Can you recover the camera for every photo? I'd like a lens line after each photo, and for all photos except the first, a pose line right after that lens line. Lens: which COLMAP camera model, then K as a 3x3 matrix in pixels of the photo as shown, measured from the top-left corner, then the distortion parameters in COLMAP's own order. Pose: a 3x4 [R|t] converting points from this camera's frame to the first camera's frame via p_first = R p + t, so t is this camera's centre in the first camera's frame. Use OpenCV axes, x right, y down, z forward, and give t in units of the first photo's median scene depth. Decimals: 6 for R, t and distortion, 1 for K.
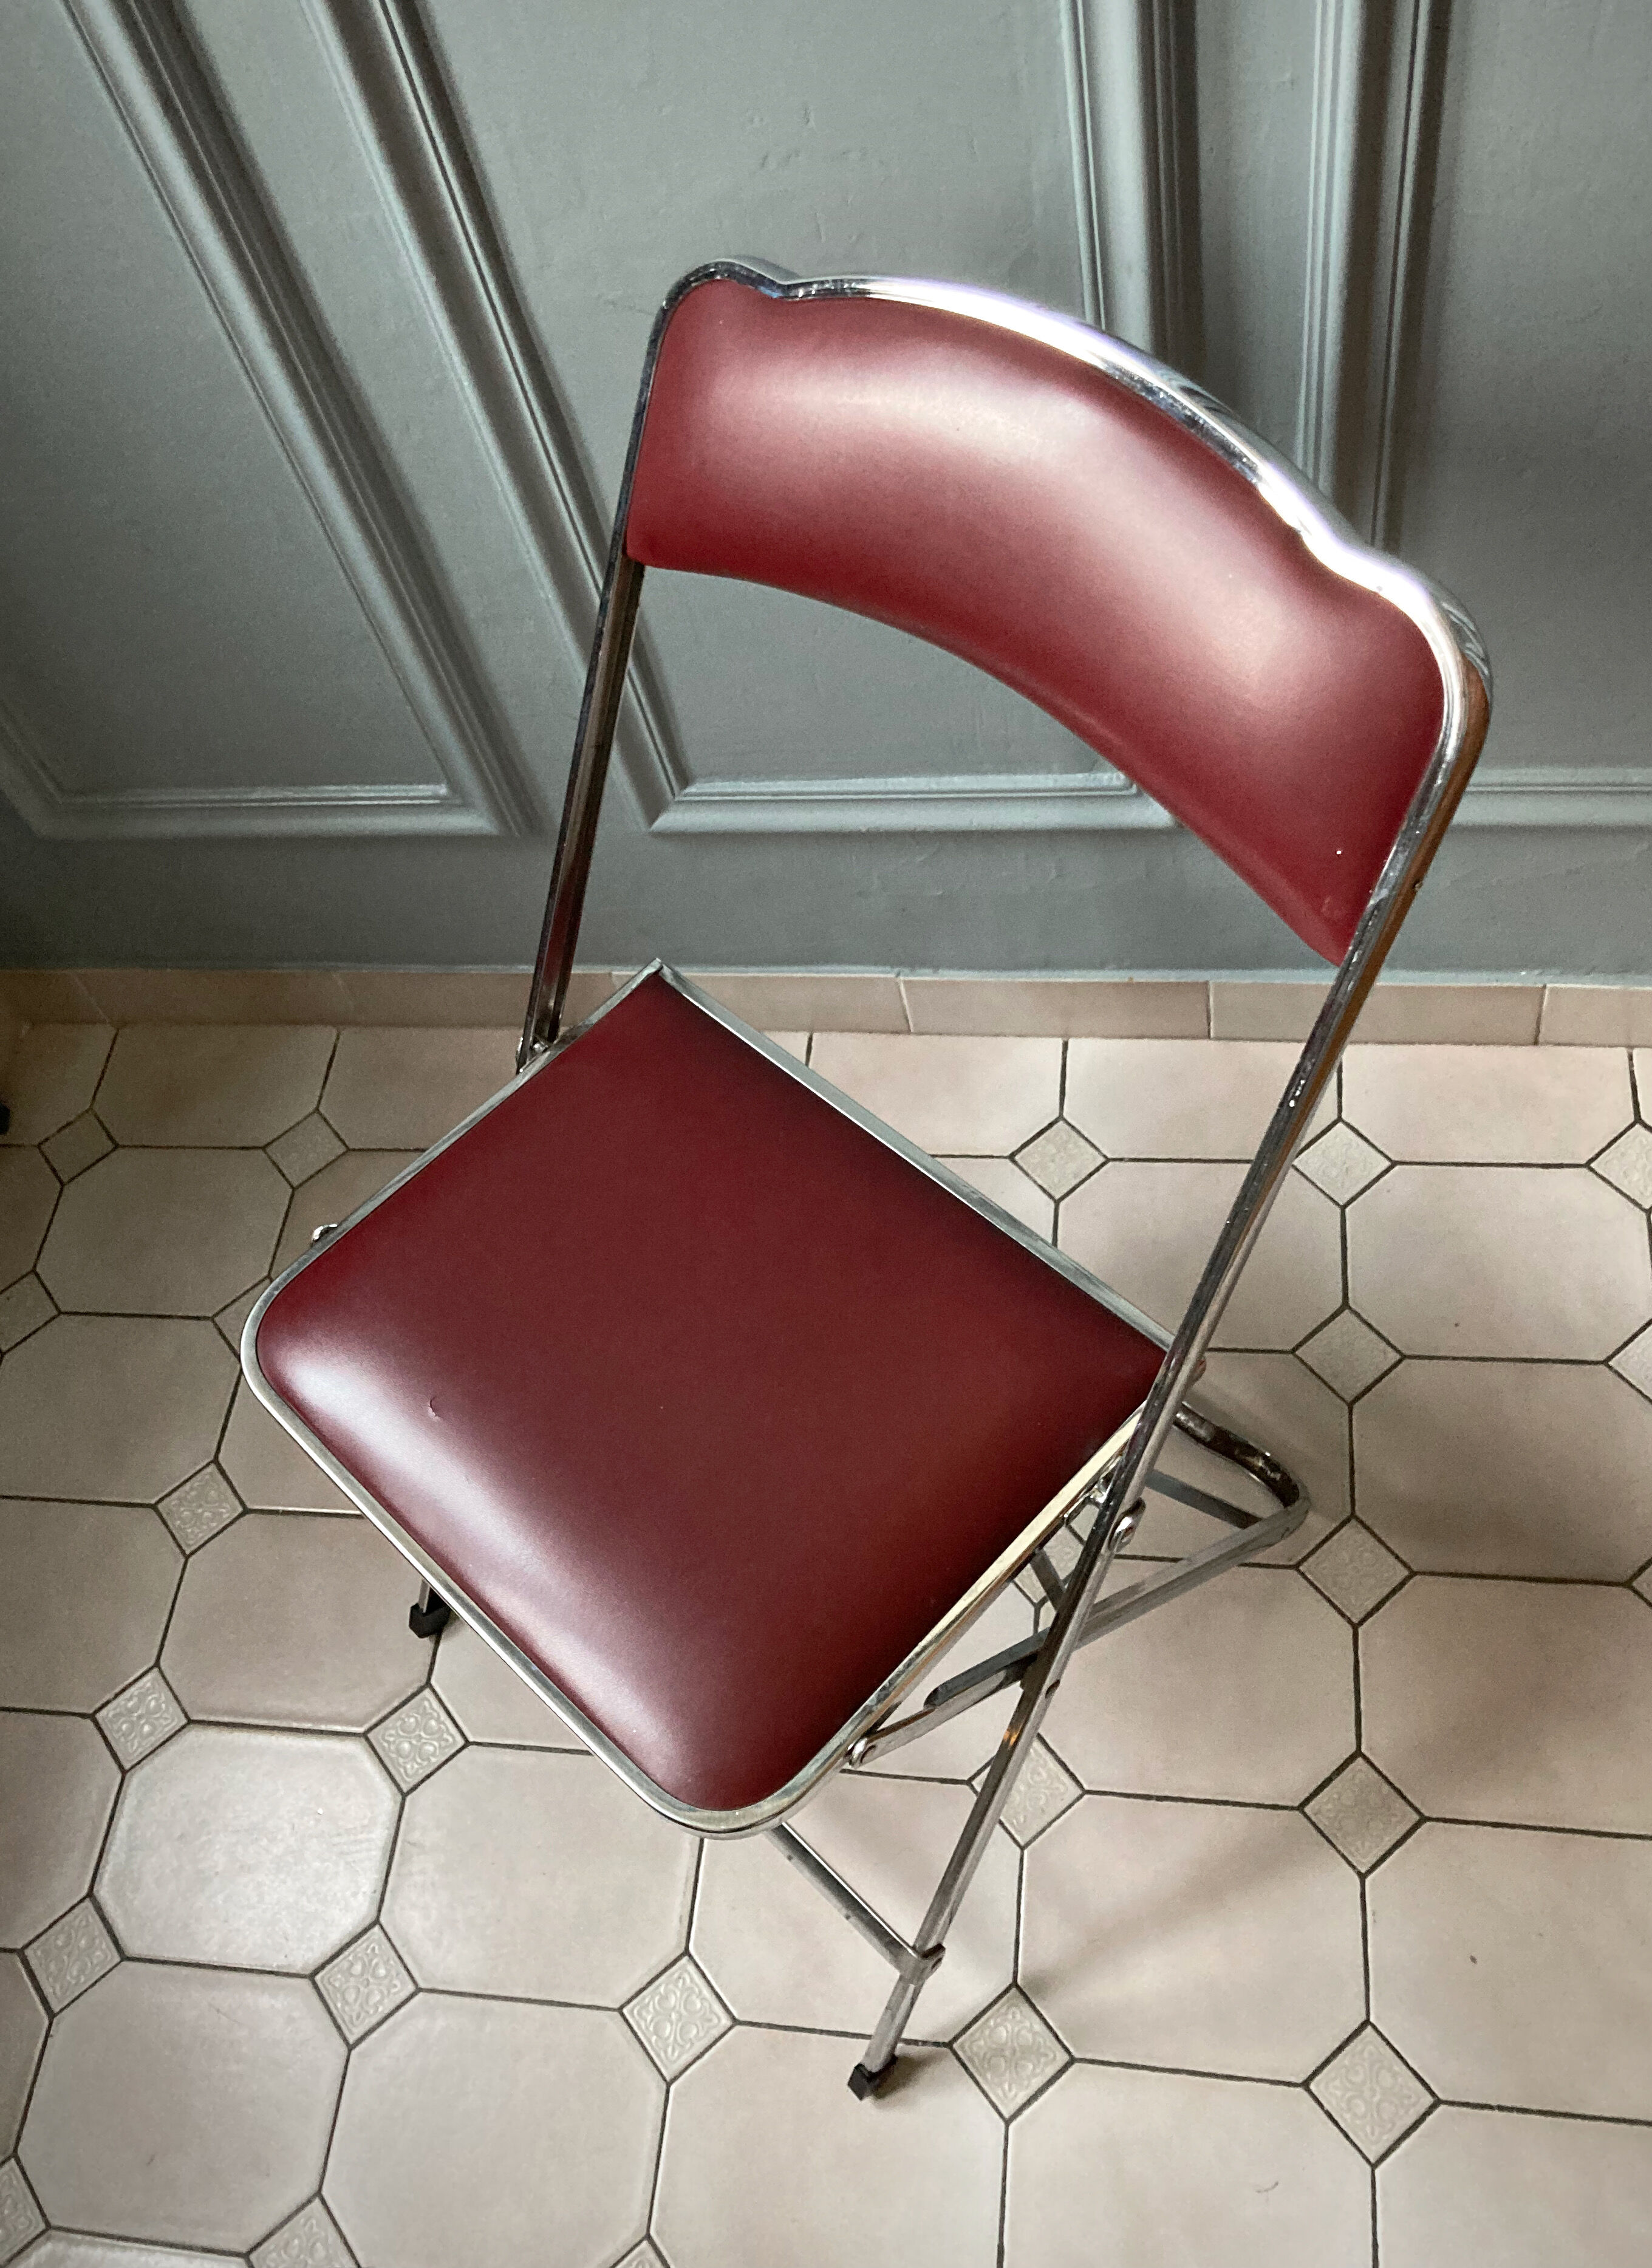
lens RADIAL K [[2010.4, 0, 808.0], [0, 2010.4, 1062.5], [0, 0, 1]] dist [0.003711, -0.003132]
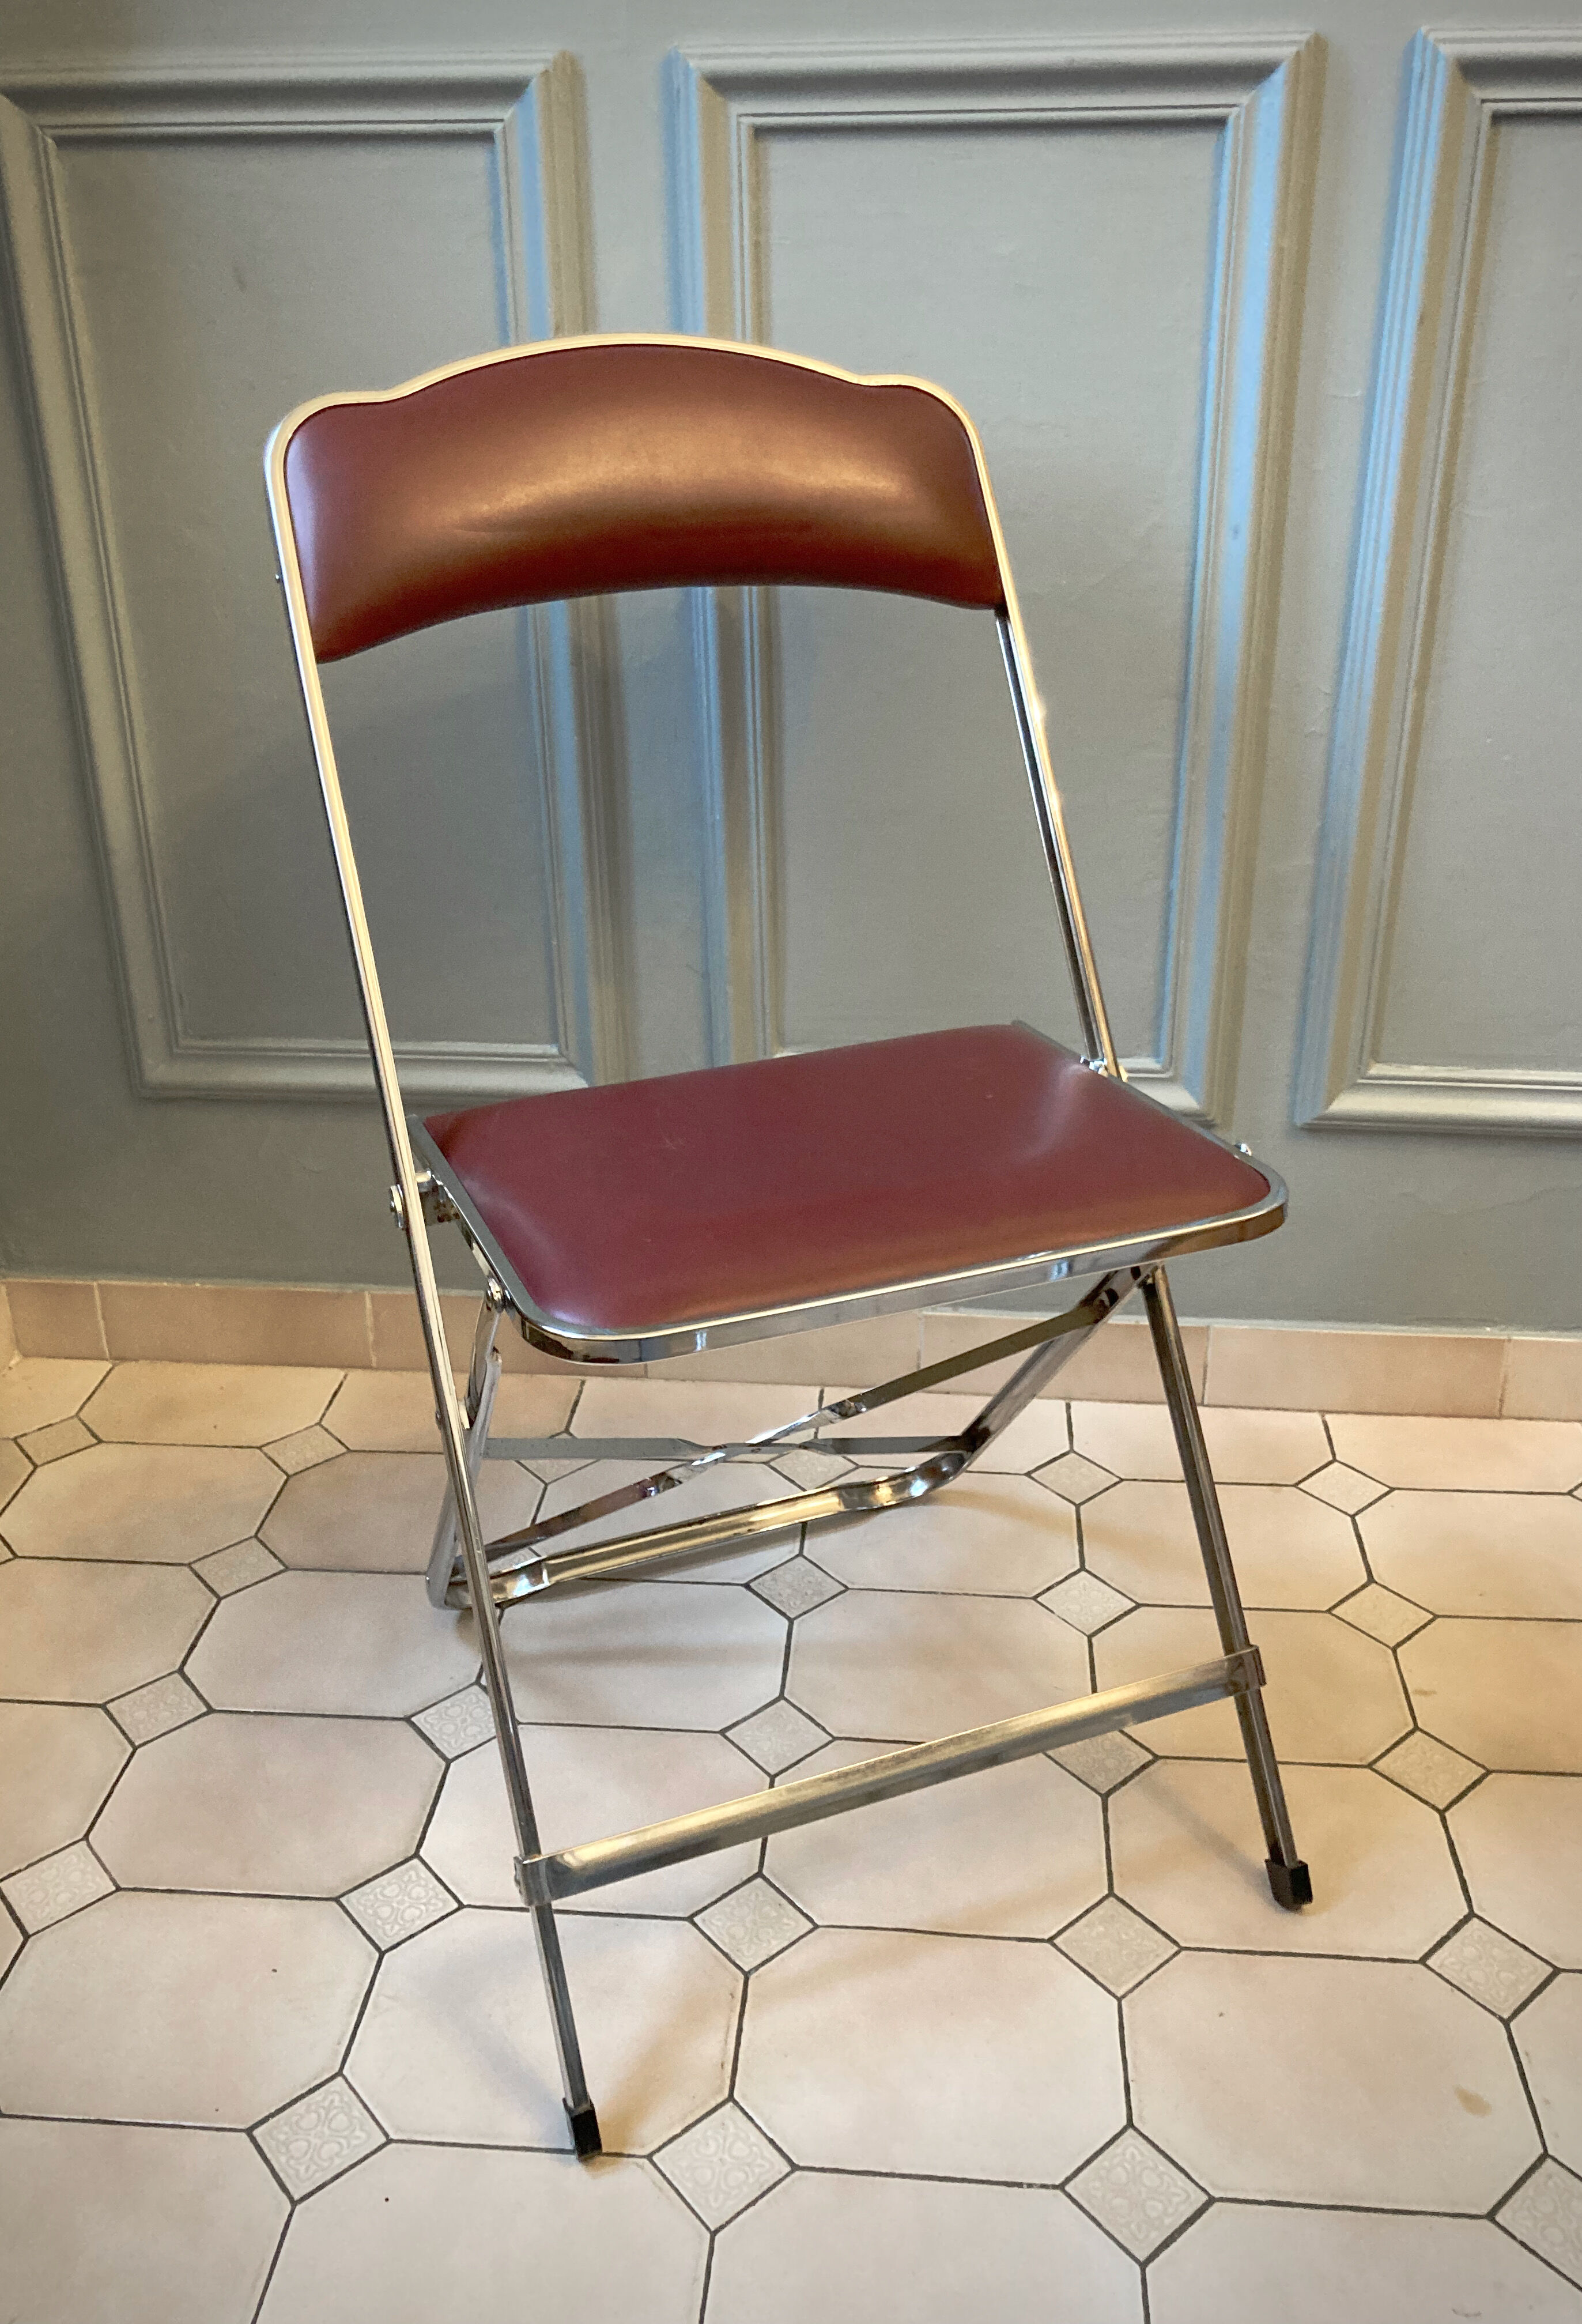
lens RADIAL K [[1917.7, 0, 791.0], [0, 1917.7, 1162.0], [0, 0, 1]] dist [-0.002733, 0.000143]
pose [[0.986166, 0.133374, 0.098431, -0.161338], [-0.061235, 0.844924, -0.531370, 0.522253], [-0.154038, 0.517991, 0.841402, 0.128287]]
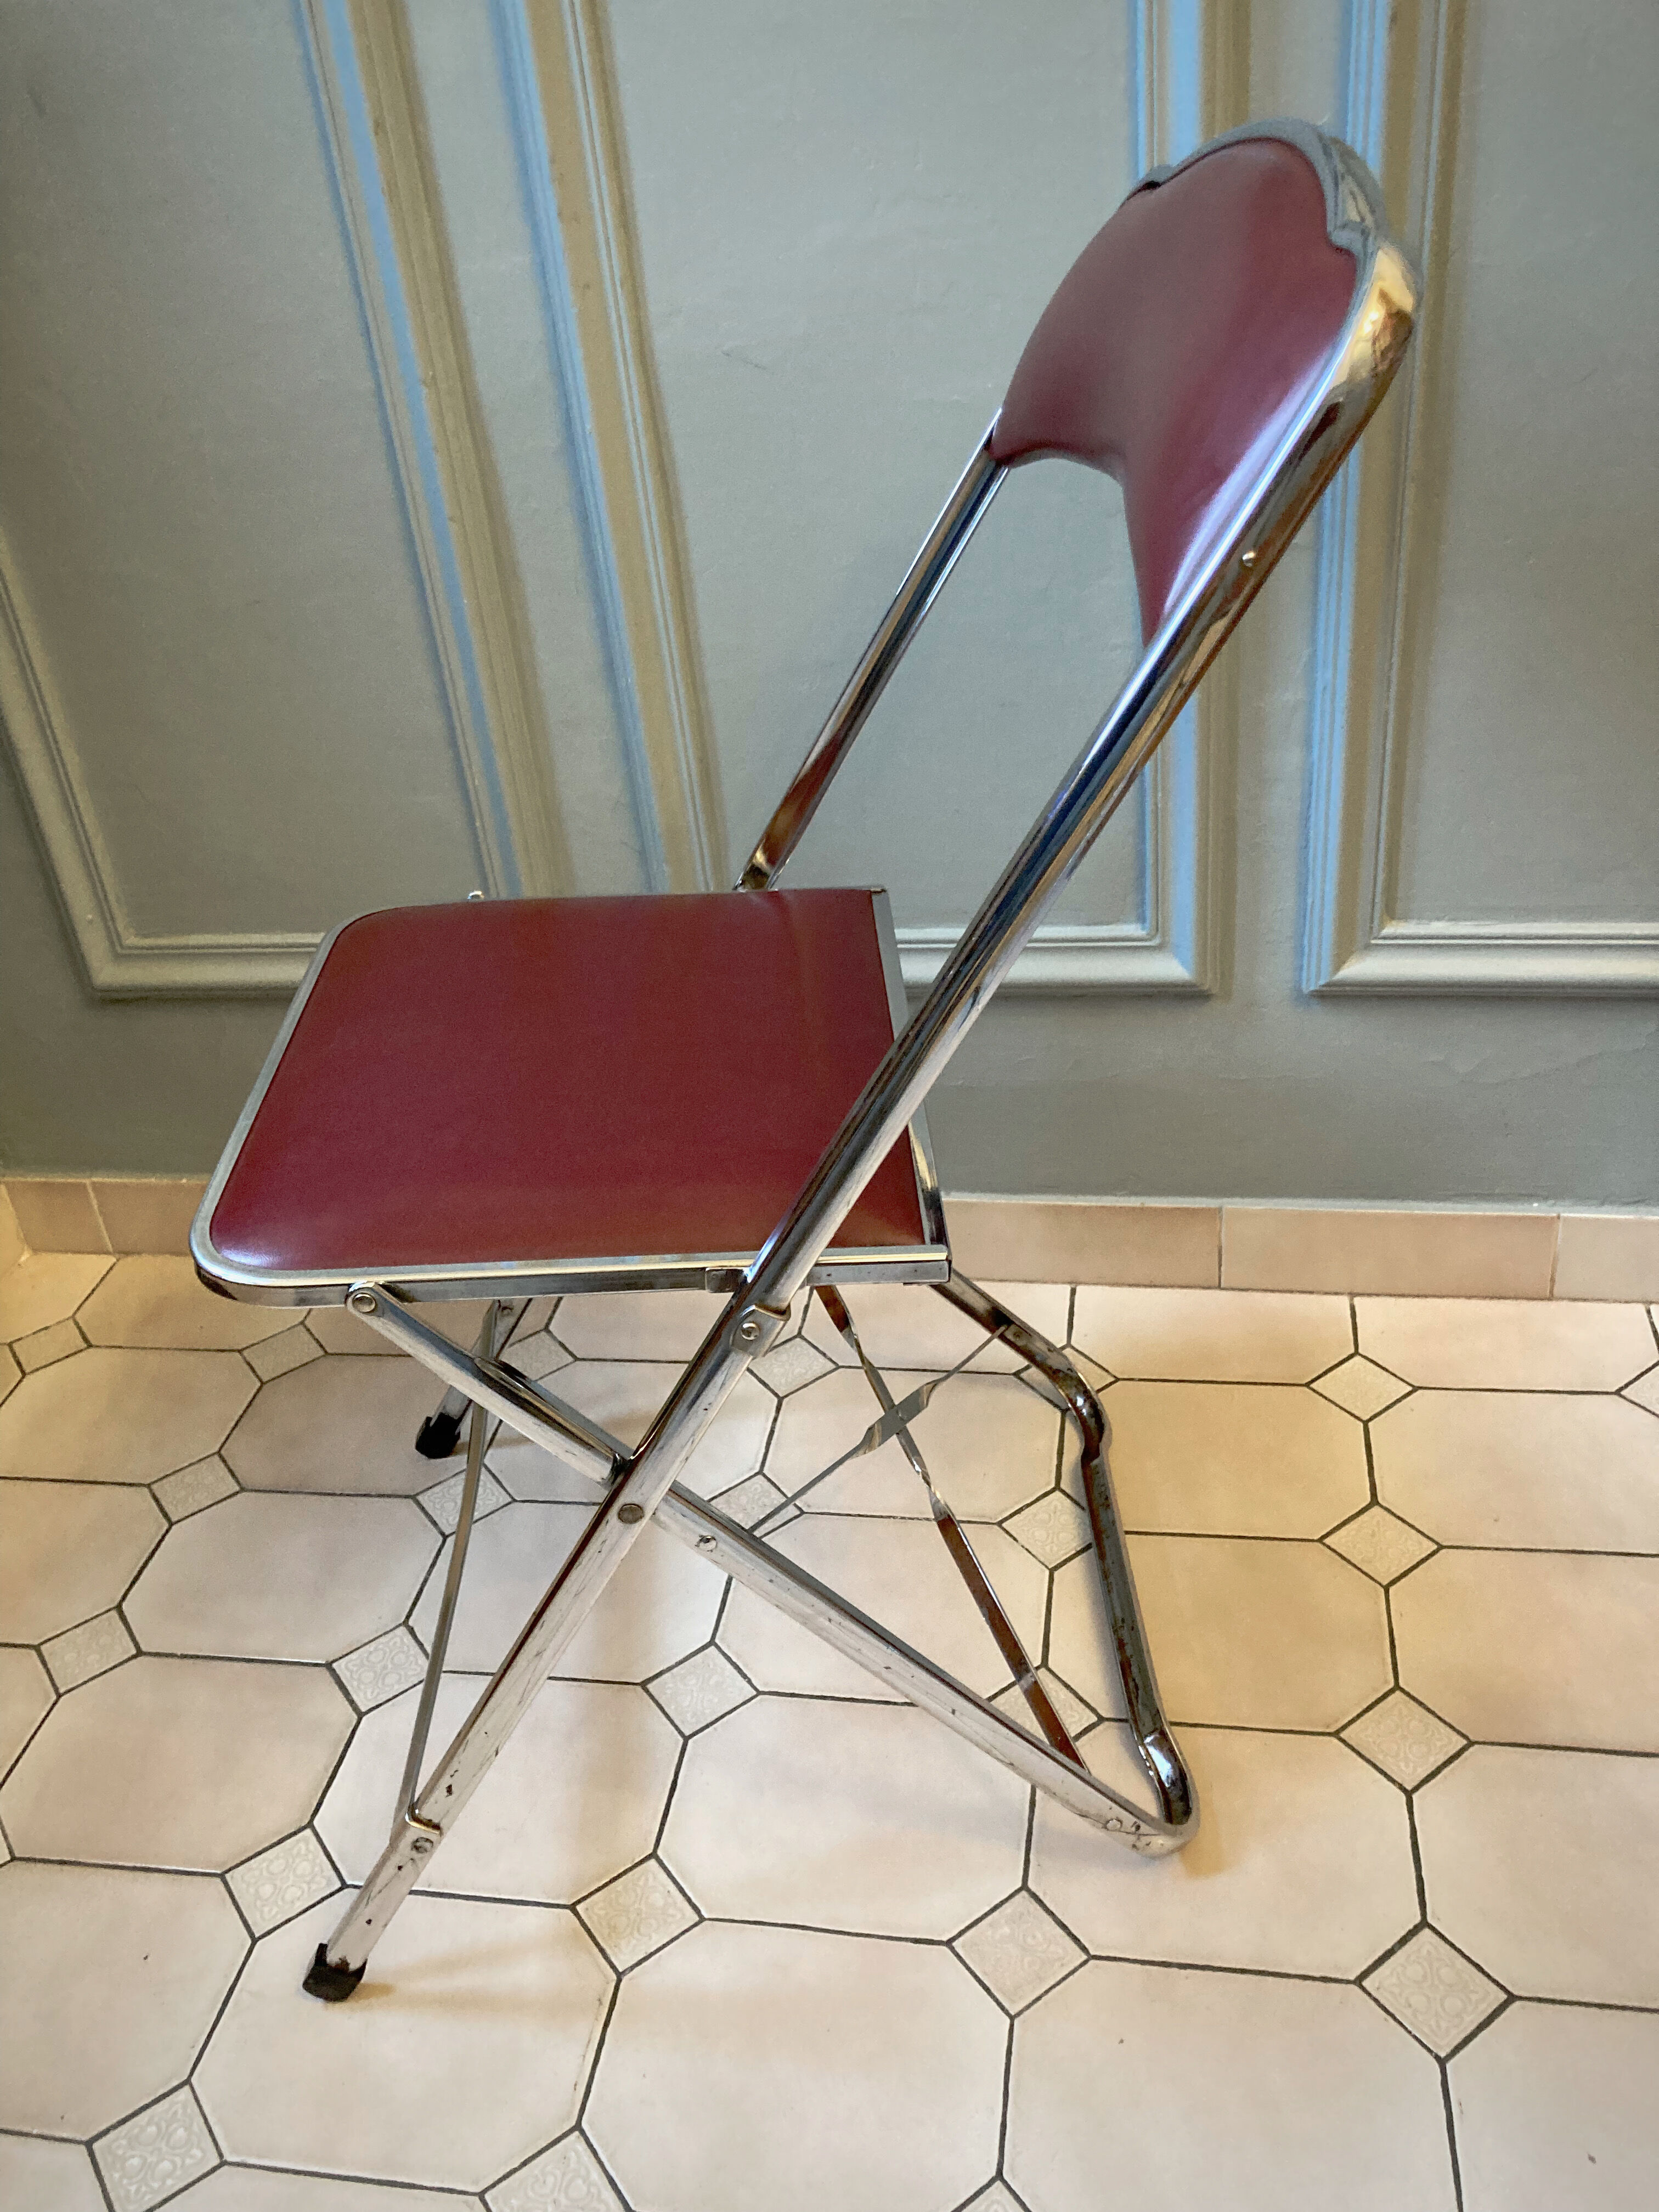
lens RADIAL K [[1820.1, 0, 822.7], [0, 1820.1, 1144.4], [0, 0, 1]] dist [-0.006693, 0.018353]
pose [[0.995673, 0.092922, -0.001316, -0.000240], [-0.085285, 0.908032, -0.410128, 0.369361], [-0.036914, 0.408465, 0.912027, 0.194063]]
